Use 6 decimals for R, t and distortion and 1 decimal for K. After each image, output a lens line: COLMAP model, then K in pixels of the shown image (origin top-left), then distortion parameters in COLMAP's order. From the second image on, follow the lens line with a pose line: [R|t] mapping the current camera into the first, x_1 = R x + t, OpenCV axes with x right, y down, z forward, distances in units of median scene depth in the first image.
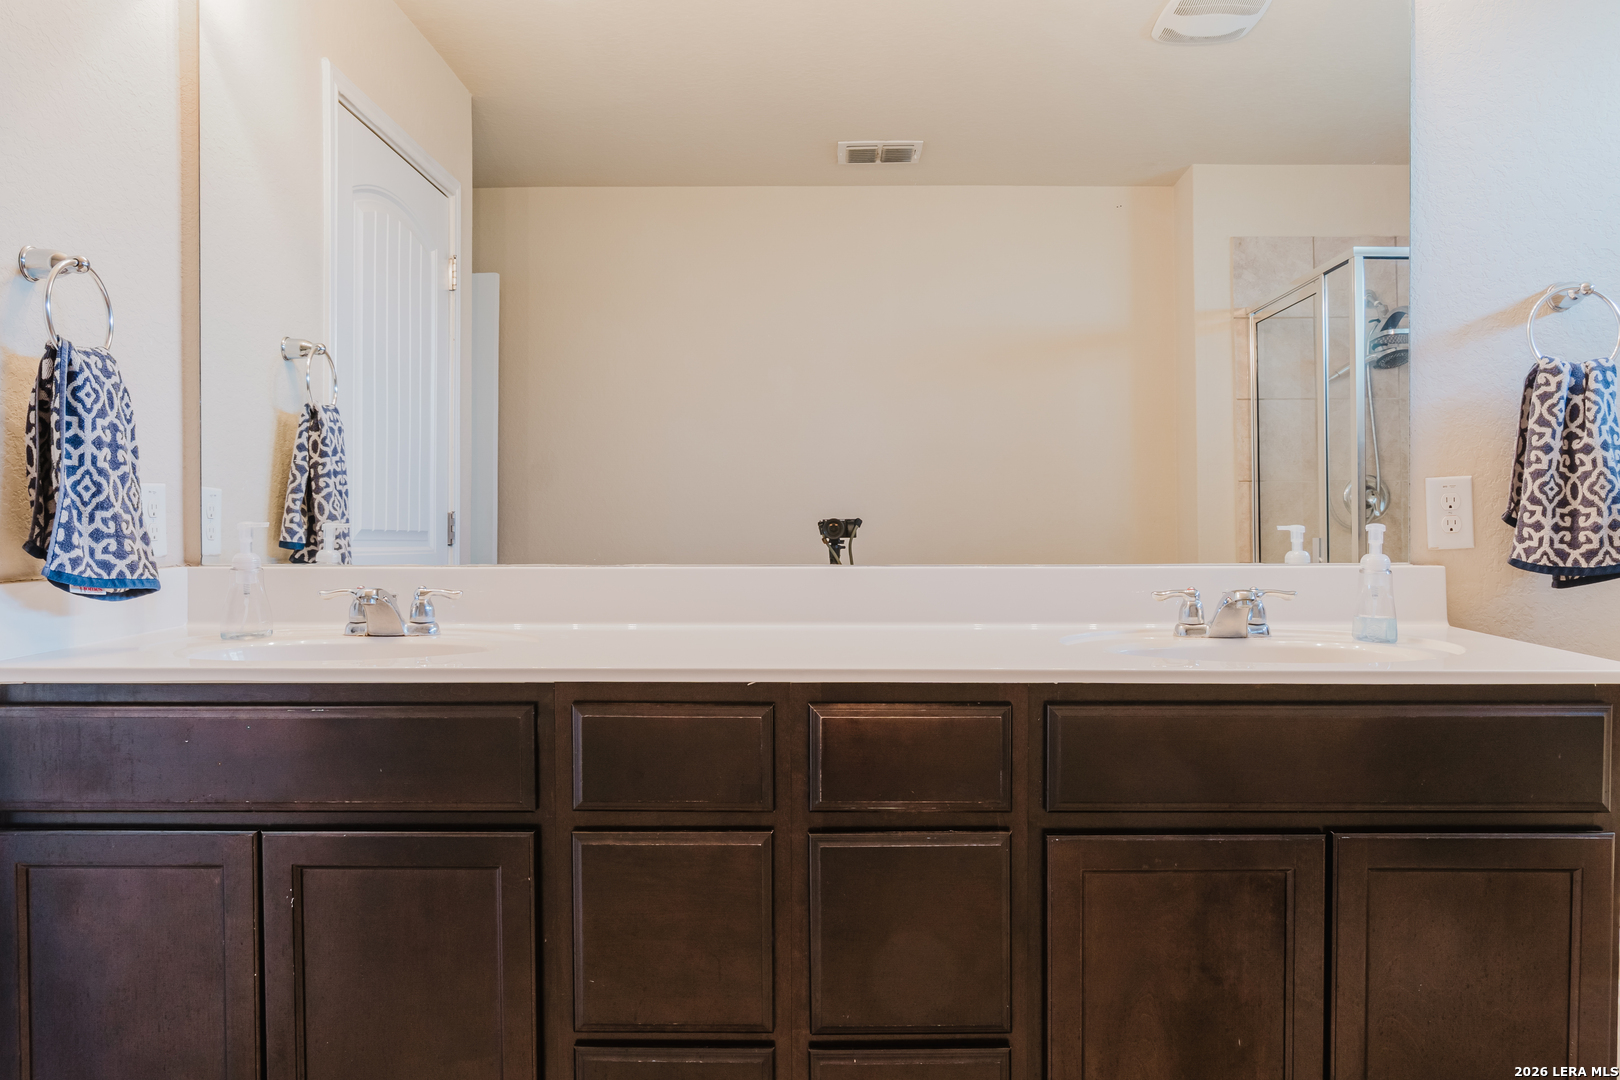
lens RADIAL K [[1221.1, 0, 812.6], [0, 1221.1, 543.9], [0, 0, 1]] dist [0.003044, -0.002944]
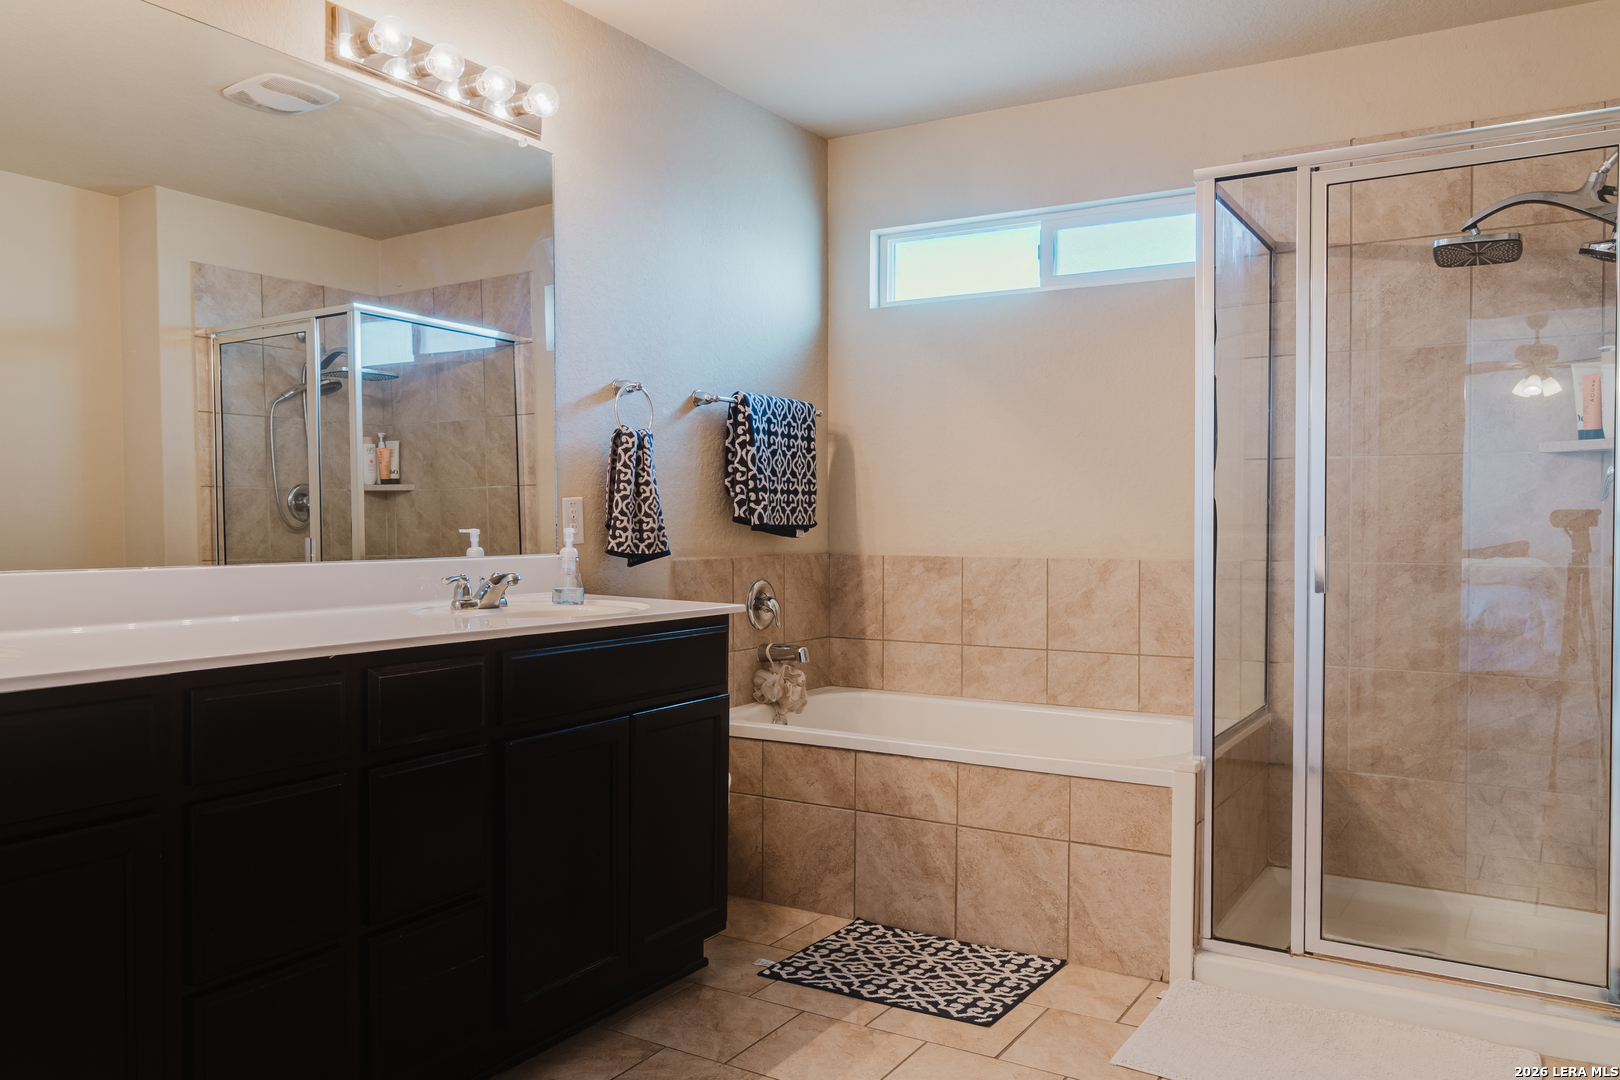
lens RADIAL K [[1221.1, 0, 807.1], [0, 1221.1, 538.8], [0, 0, 1]] dist [0.003044, -0.002944]
pose [[0.516421, -0.010119, 0.856275, -0.680658], [0.013148, 0.999906, 0.003886, -0.004663], [-0.856234, 0.009251, 0.516506, -0.053680]]
